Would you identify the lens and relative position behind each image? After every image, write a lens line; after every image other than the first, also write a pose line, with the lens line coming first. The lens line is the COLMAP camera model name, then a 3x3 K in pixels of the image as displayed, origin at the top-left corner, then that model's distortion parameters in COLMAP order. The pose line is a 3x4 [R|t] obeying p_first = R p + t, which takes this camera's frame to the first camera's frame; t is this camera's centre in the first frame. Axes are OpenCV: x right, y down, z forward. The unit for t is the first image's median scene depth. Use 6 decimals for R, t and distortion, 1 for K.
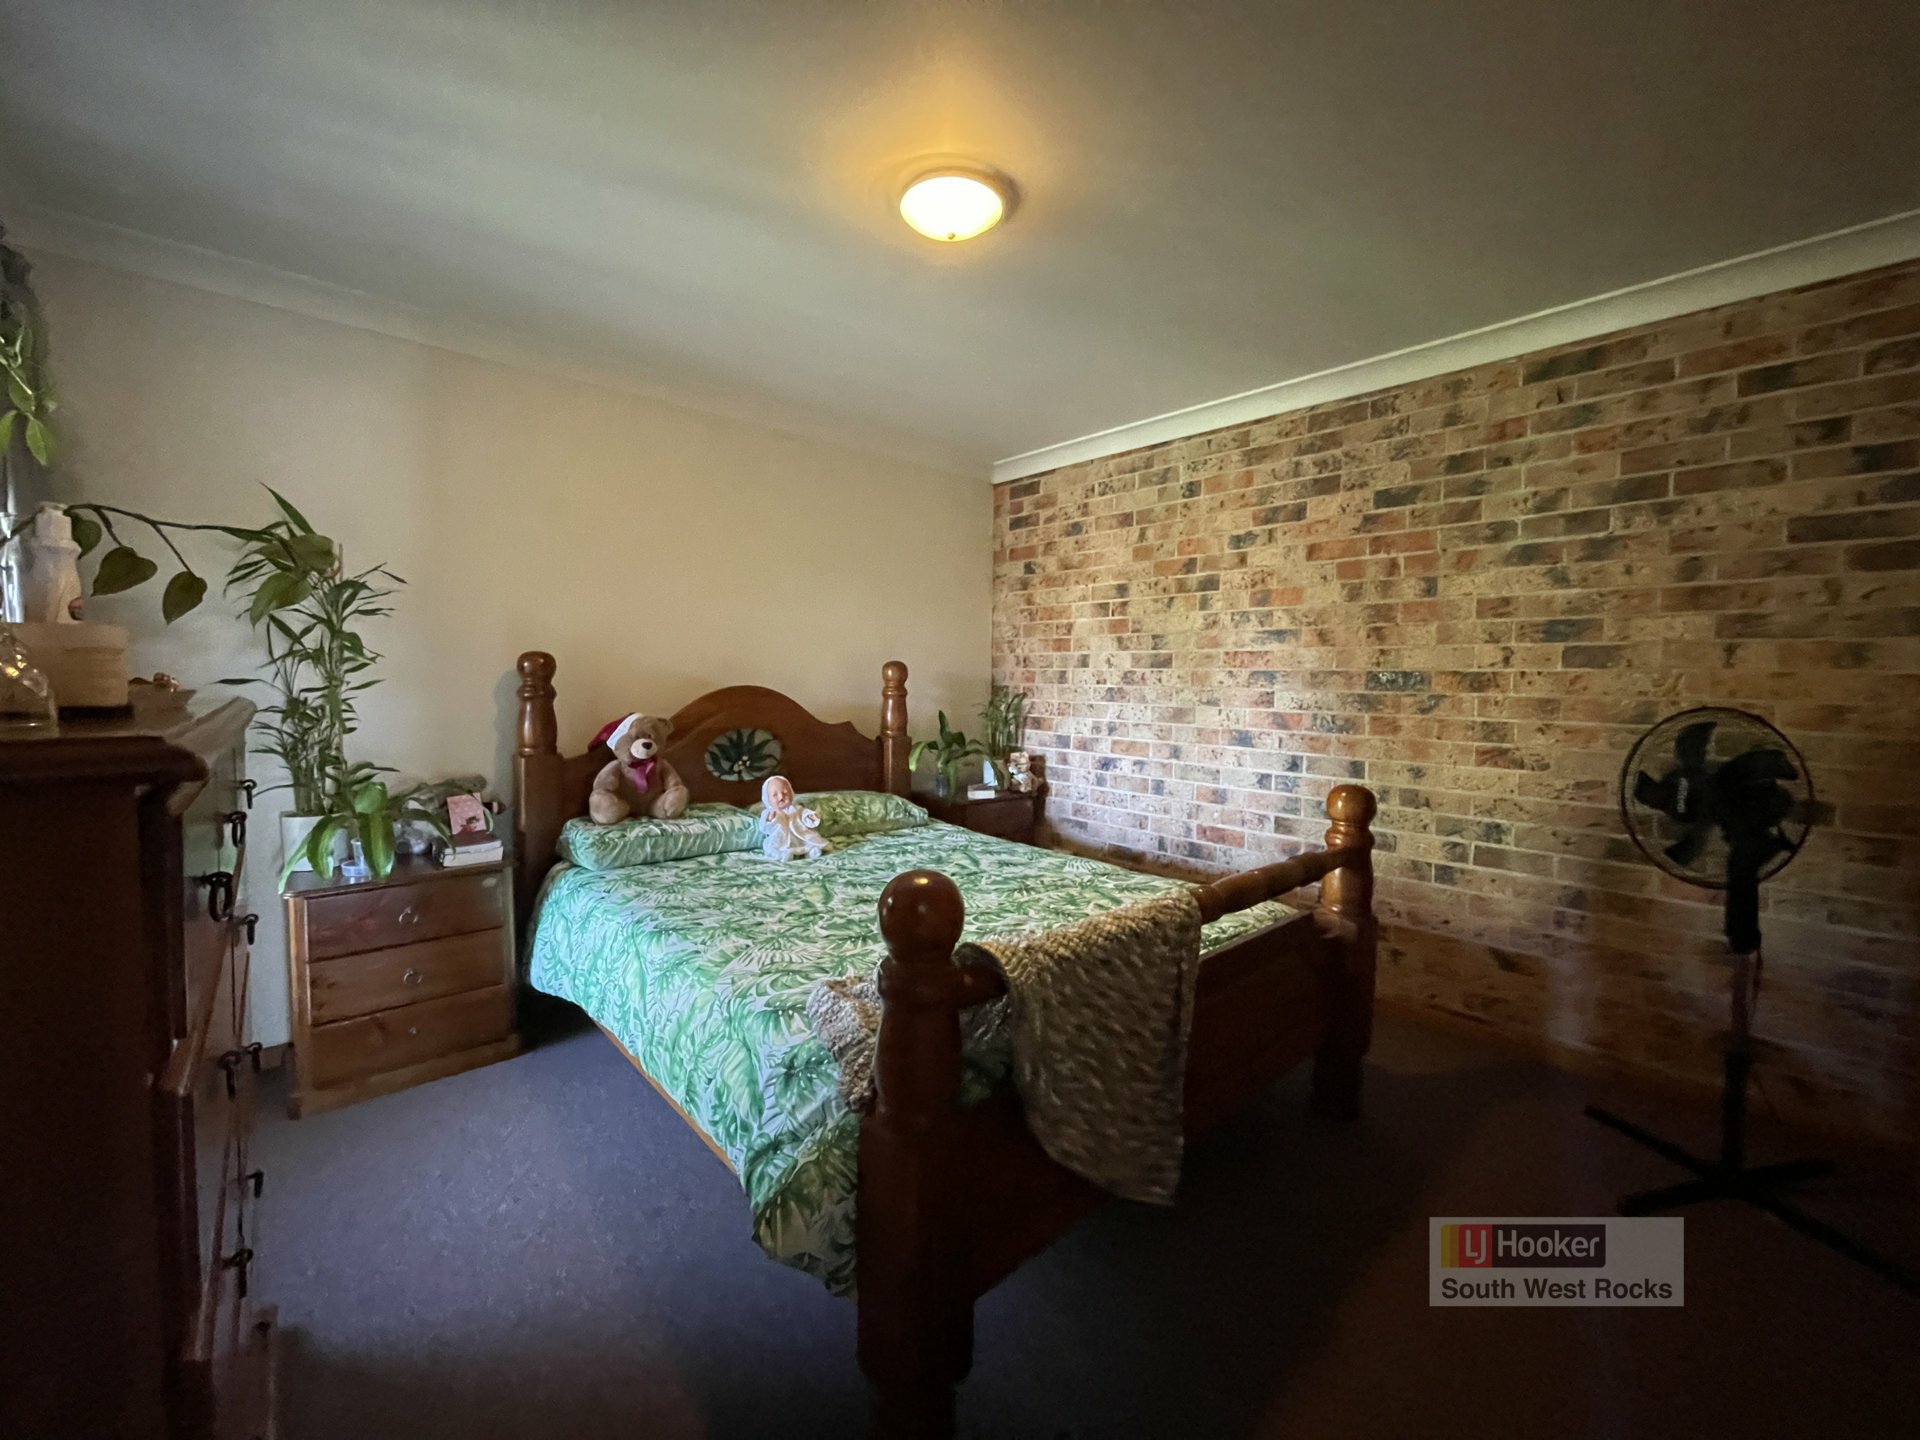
lens RADIAL K [[779.1, 0, 966.1], [0, 779.1, 713.8], [0, 0, 1]] dist [-0.001635, -0.000035]
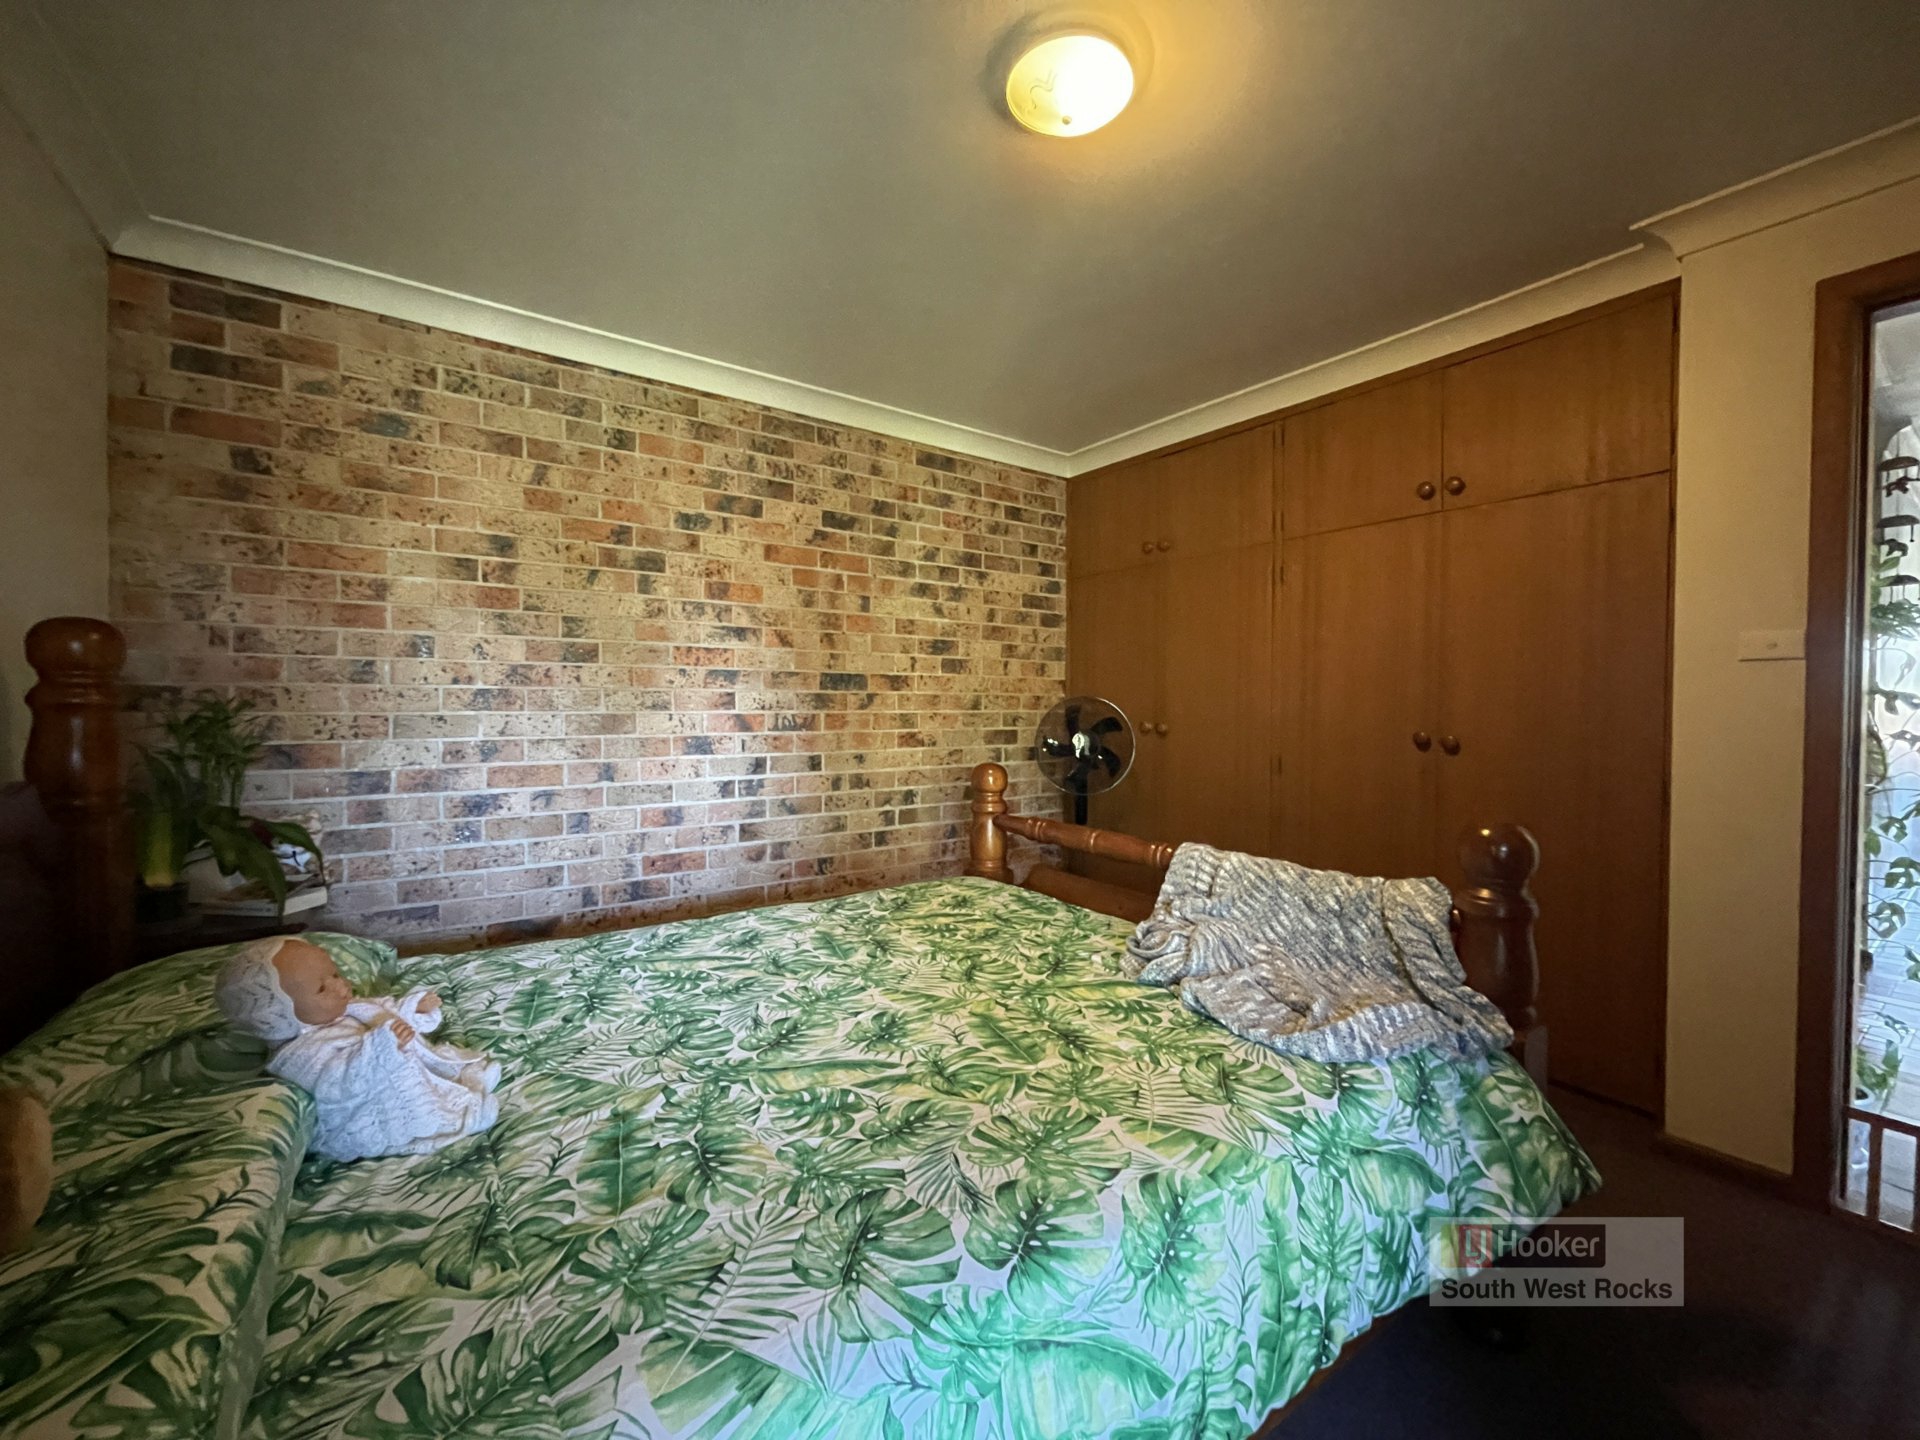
lens RADIAL K [[779.1, 0, 964.2], [0, 779.1, 717.3], [0, 0, 1]] dist [-0.001635, -0.000035]
pose [[0.111150, -0.031791, 0.993295, -0.512682], [0.043572, 0.998683, 0.027087, -0.011678], [-0.992848, 0.040269, 0.112389, 0.624980]]
